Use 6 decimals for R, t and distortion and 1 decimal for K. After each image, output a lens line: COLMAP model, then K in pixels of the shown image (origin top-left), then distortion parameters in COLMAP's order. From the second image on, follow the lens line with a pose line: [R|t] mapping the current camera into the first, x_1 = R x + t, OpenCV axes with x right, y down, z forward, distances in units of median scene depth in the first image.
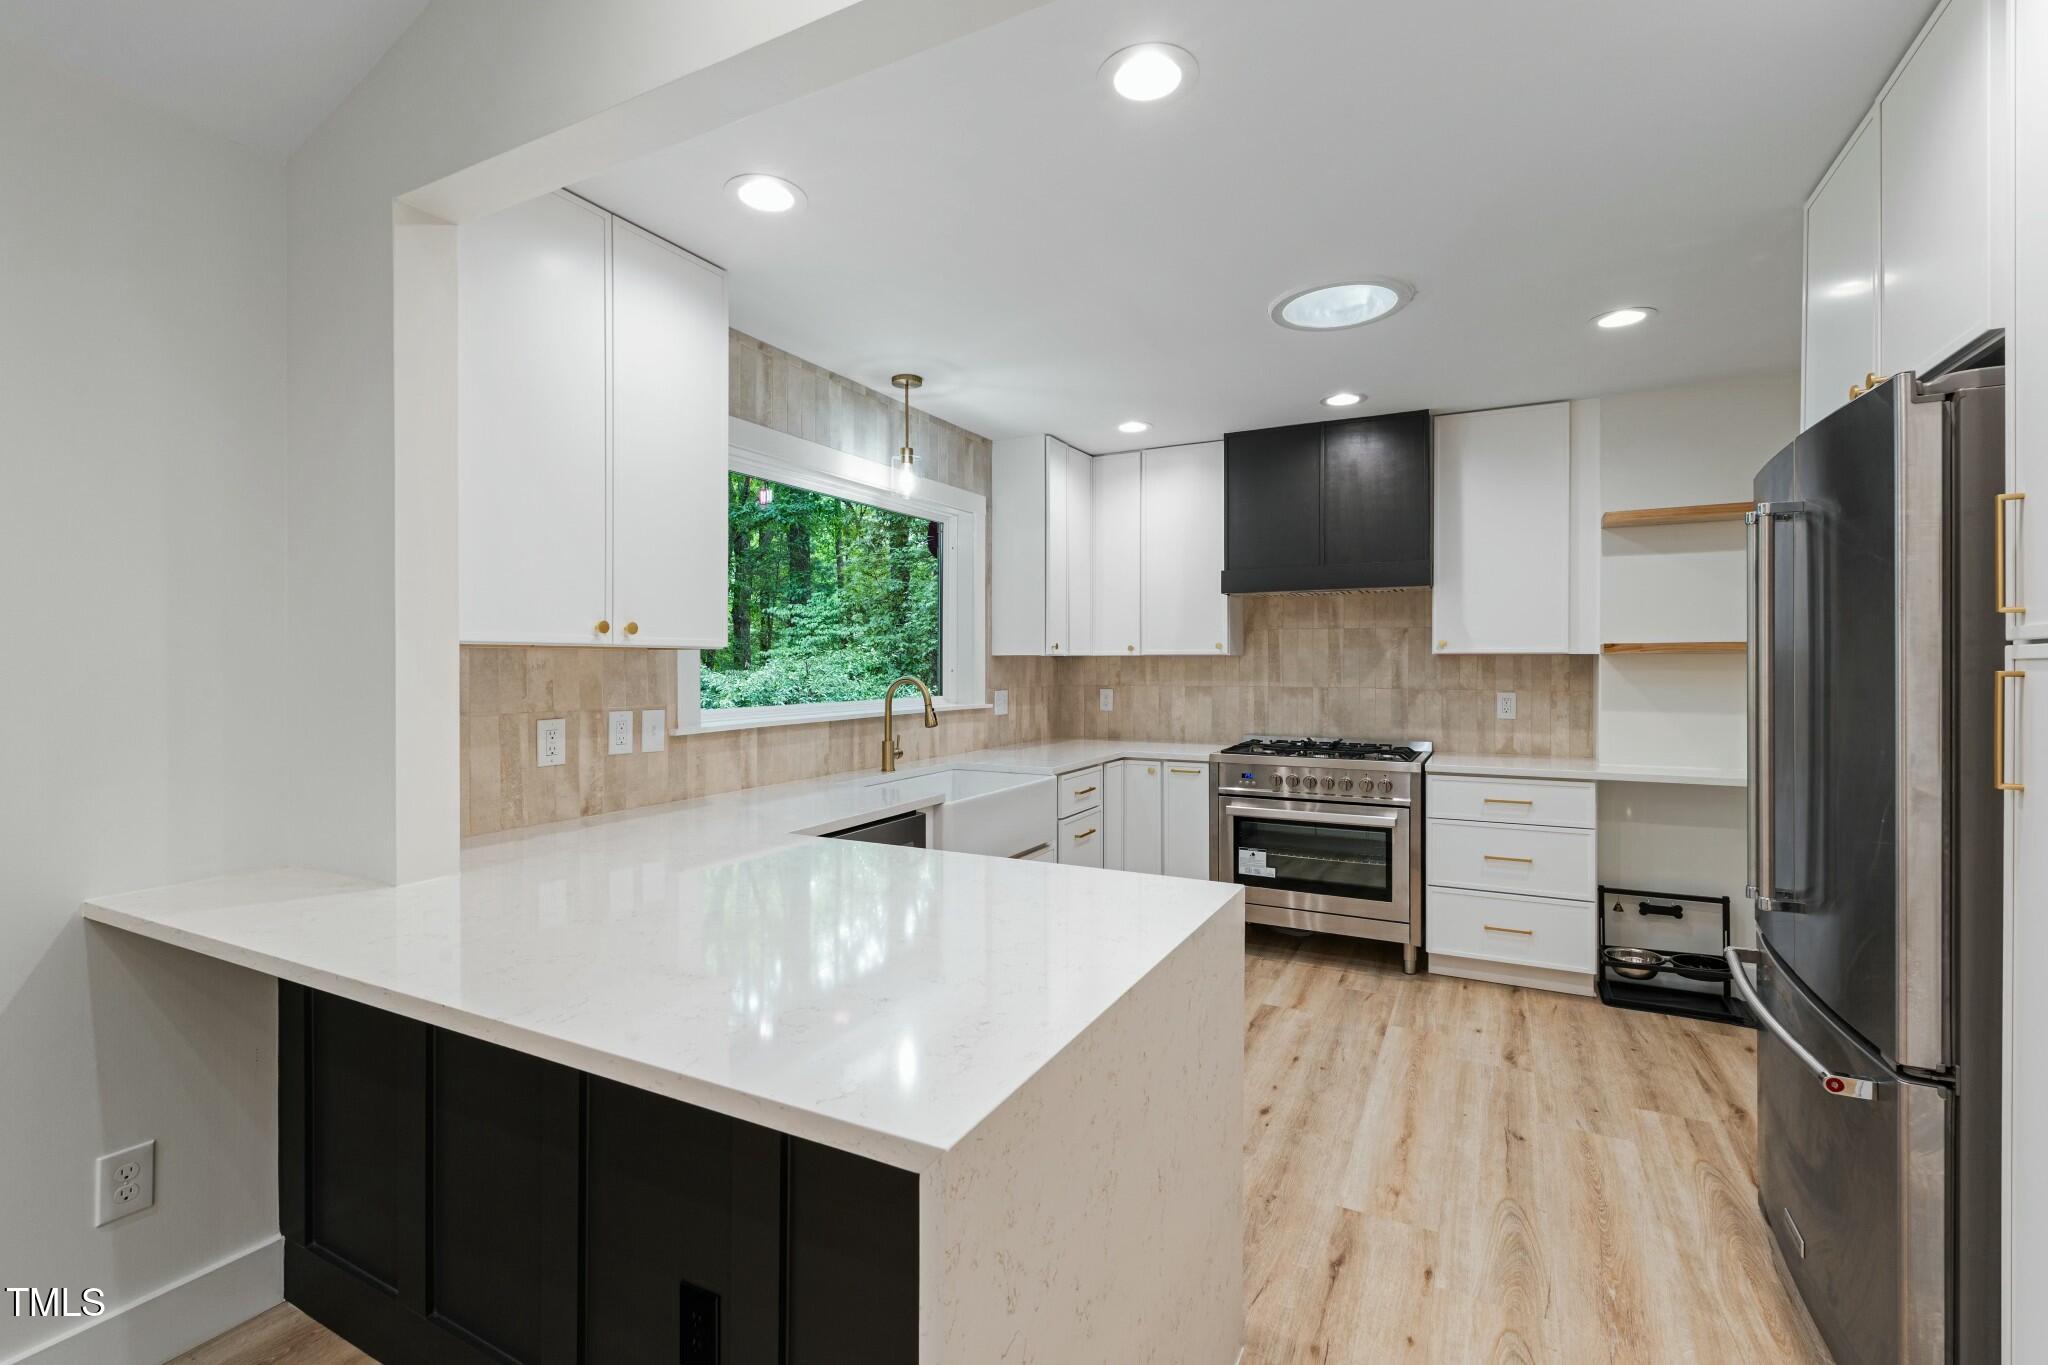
lens RADIAL K [[910.3, 0, 1017.1], [0, 910.3, 661.7], [0, 0, 1]] dist [-0.002409, -0.000278]
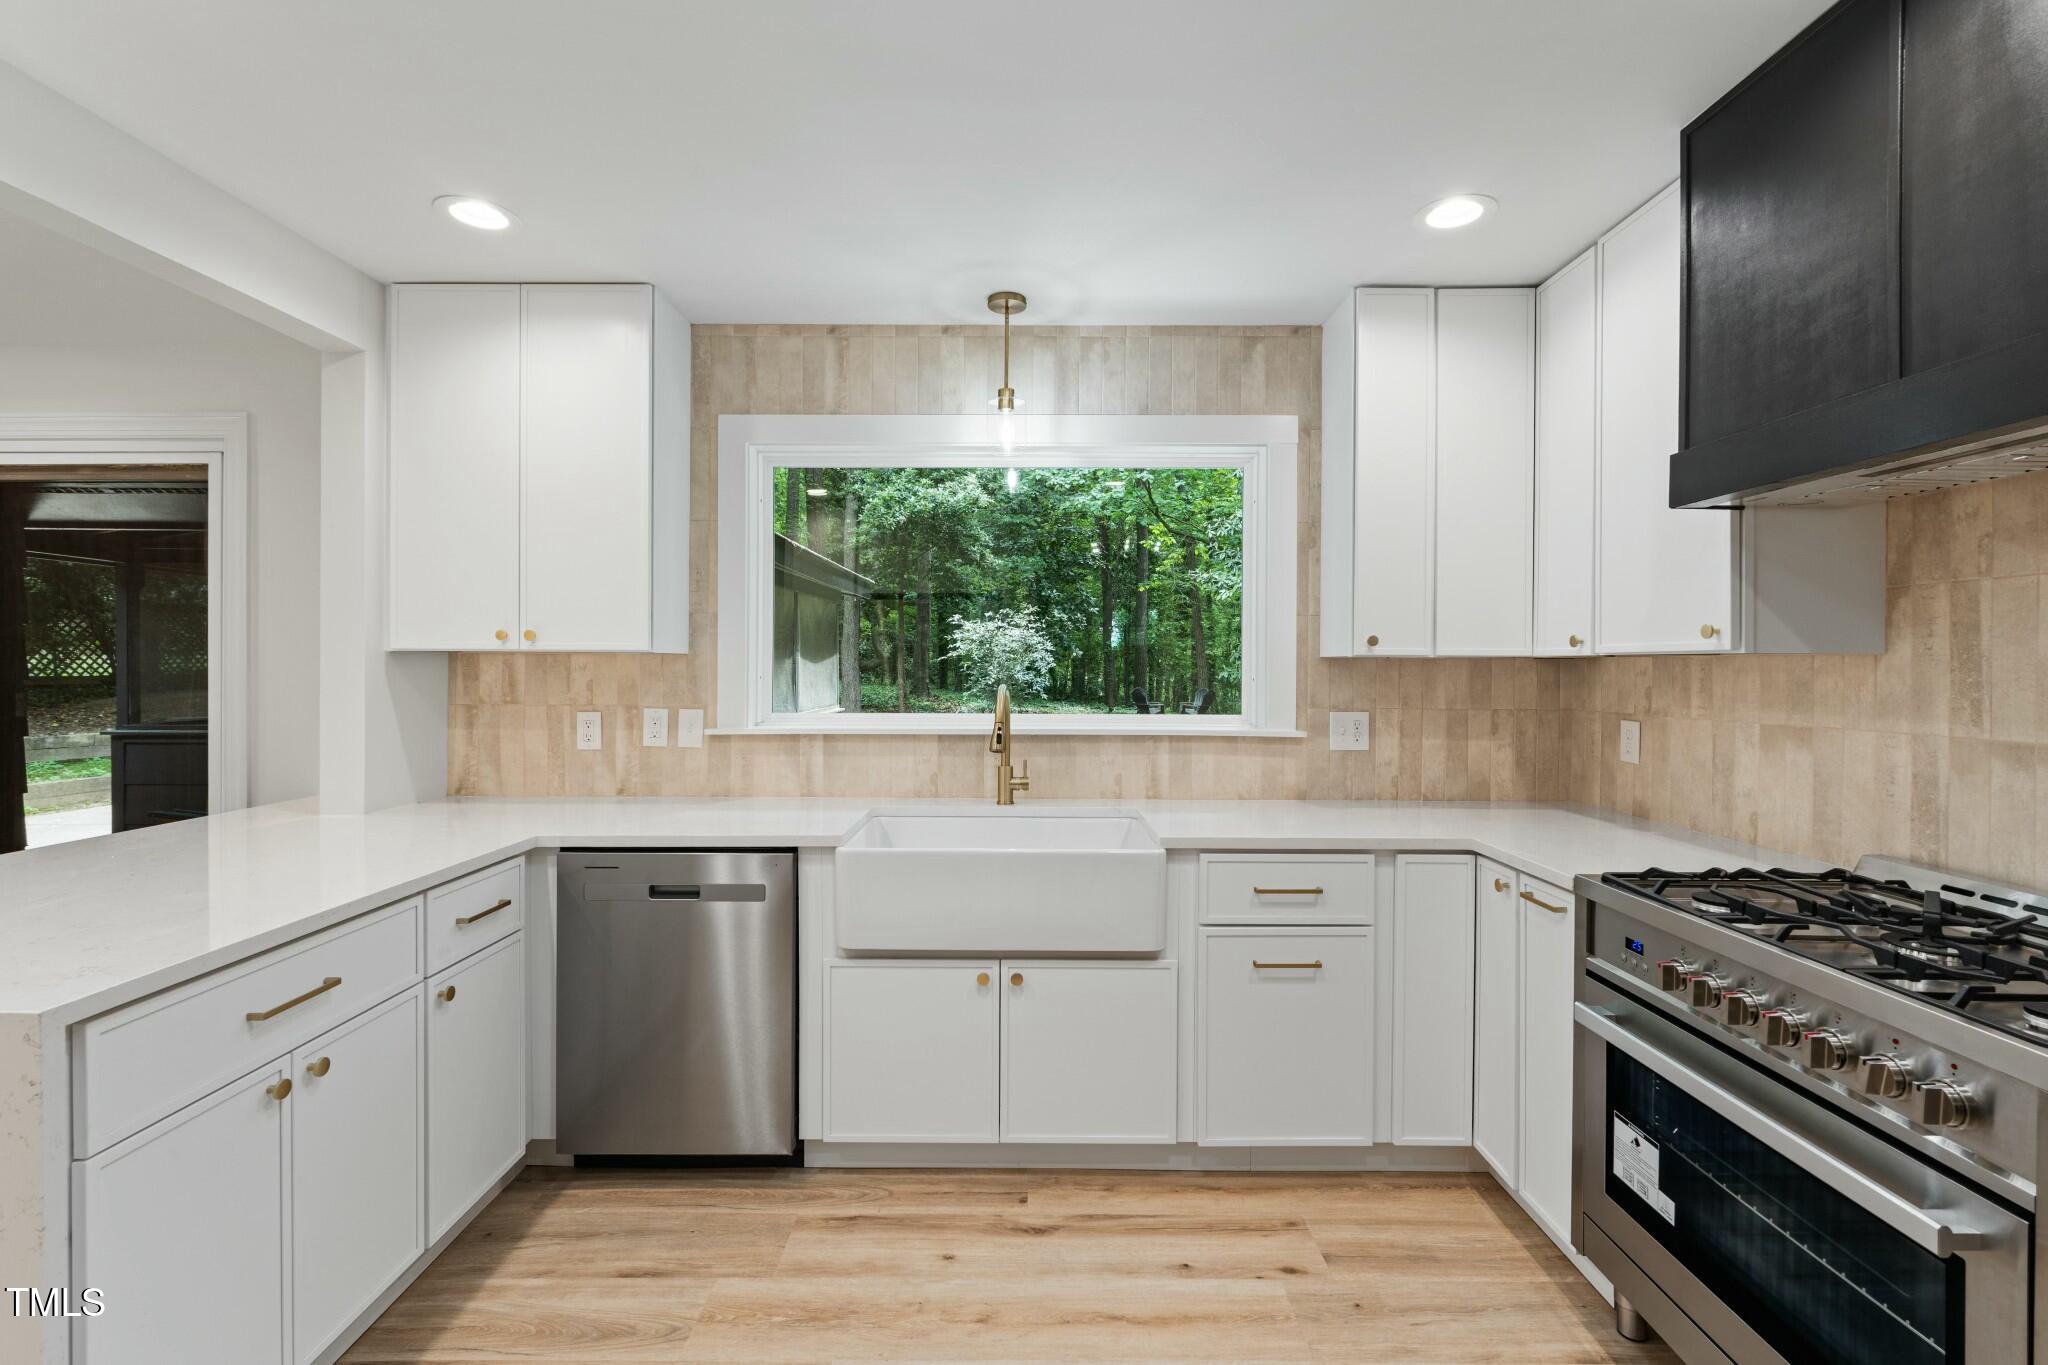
lens RADIAL K [[892.1, 0, 1021.3], [0, 892.1, 674.3], [0, 0, 1]] dist [-0.001840, -0.000167]
pose [[0.462239, 0.010110, -0.886698, 0.547597], [-0.003755, 0.999948, 0.009444, -0.000098], [0.886747, -0.001036, 0.462253, 0.647956]]
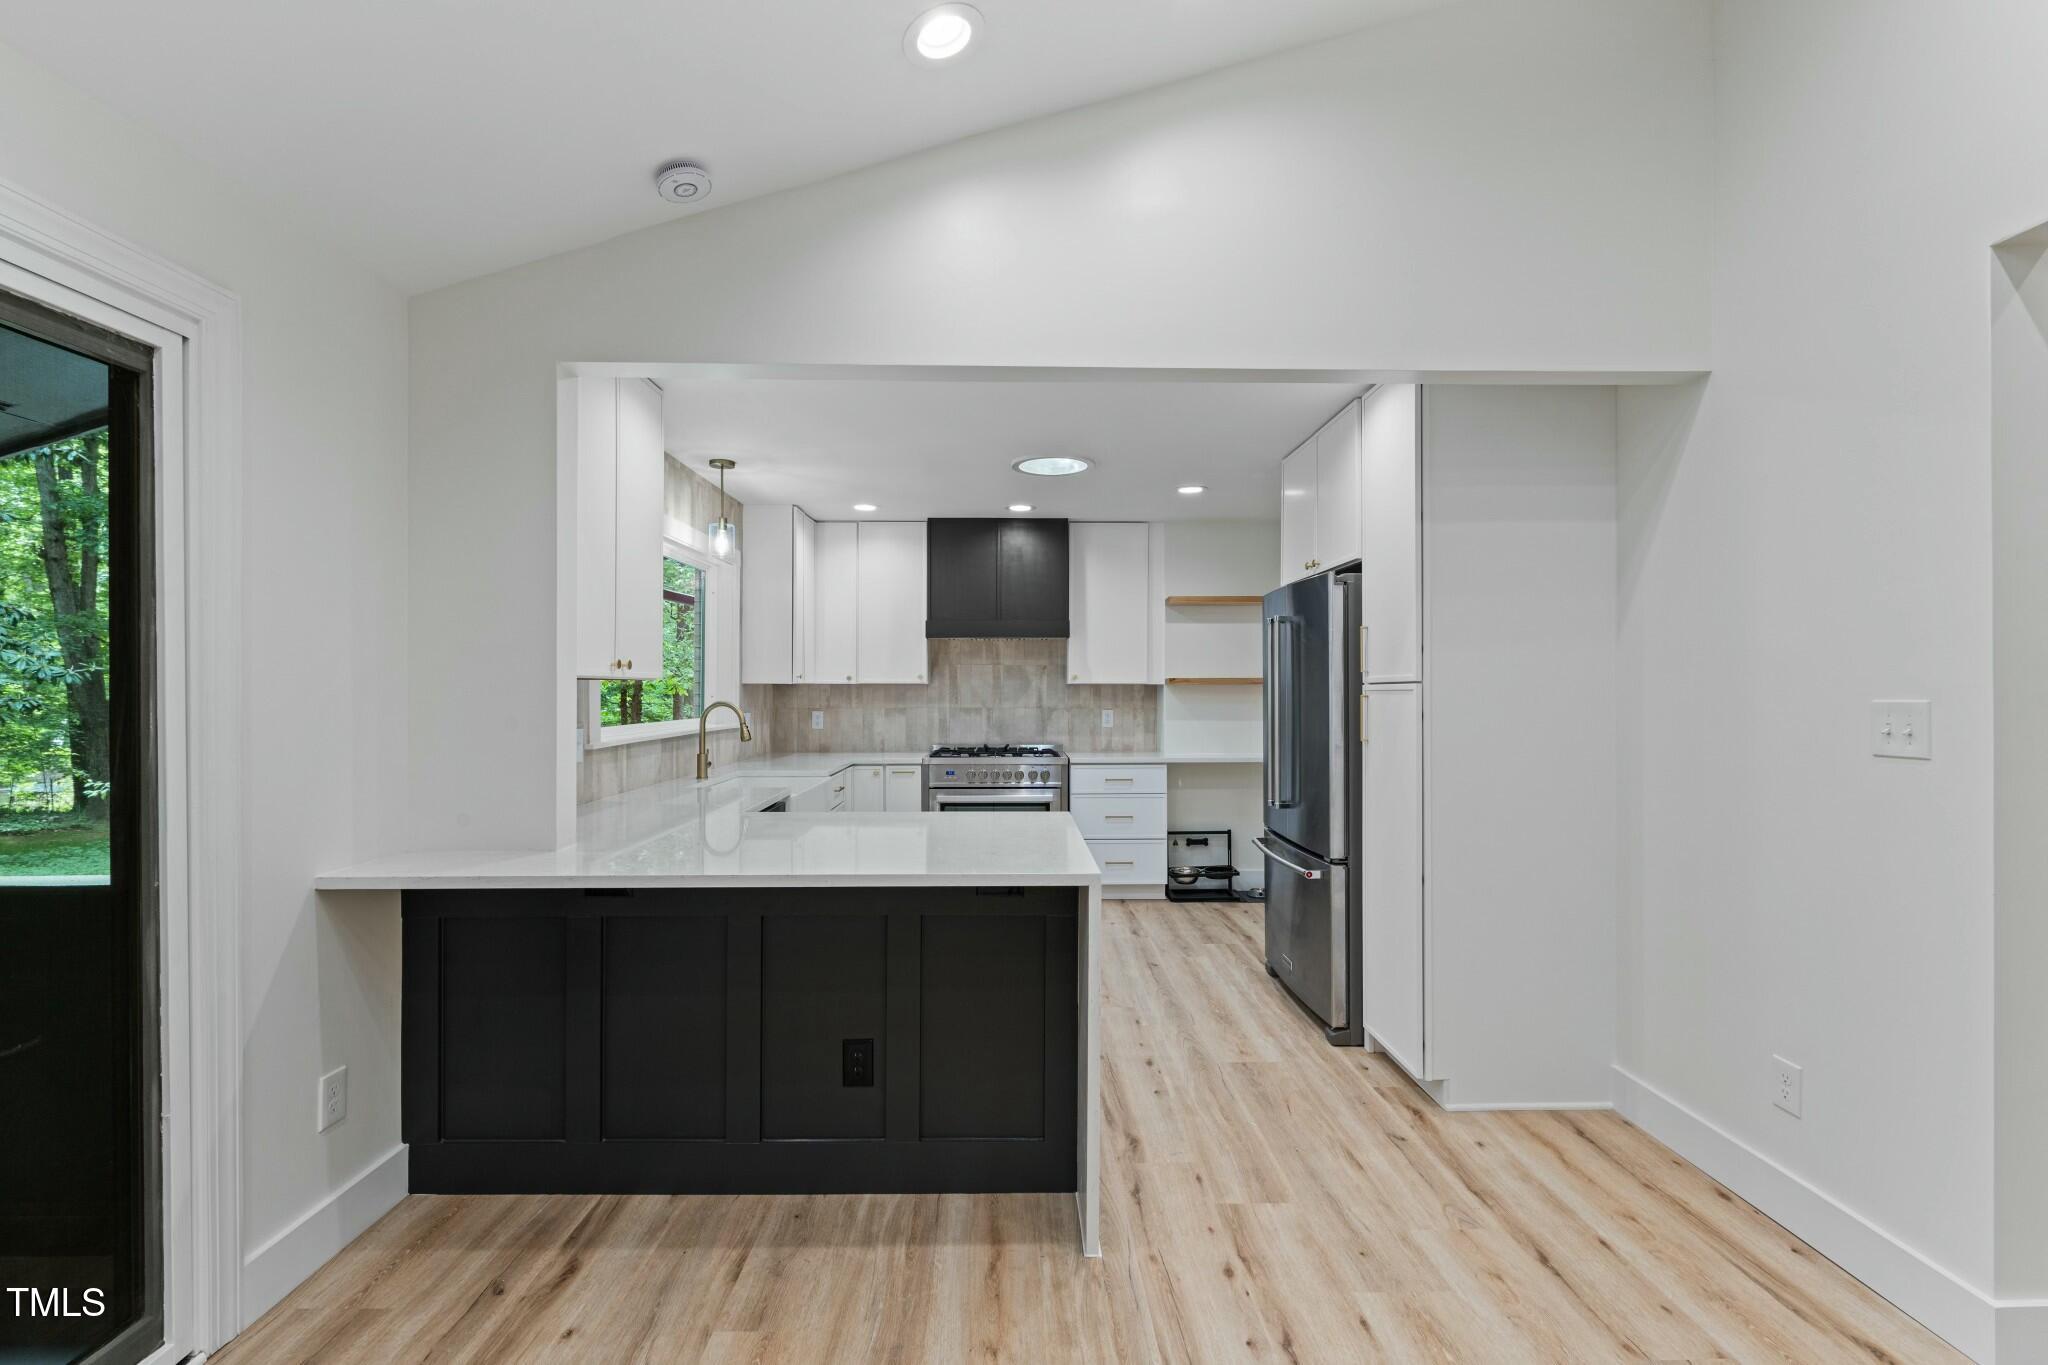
lens RADIAL K [[912.3, 0, 1023.7], [0, 912.3, 671.0], [0, 0, 1]] dist [-0.002834, -0.000386]
pose [[0.875141, 0.010282, 0.483759, -0.354912], [-0.001755, 0.999835, -0.018077, -0.002875], [-0.483865, 0.014971, 0.875015, -0.282412]]
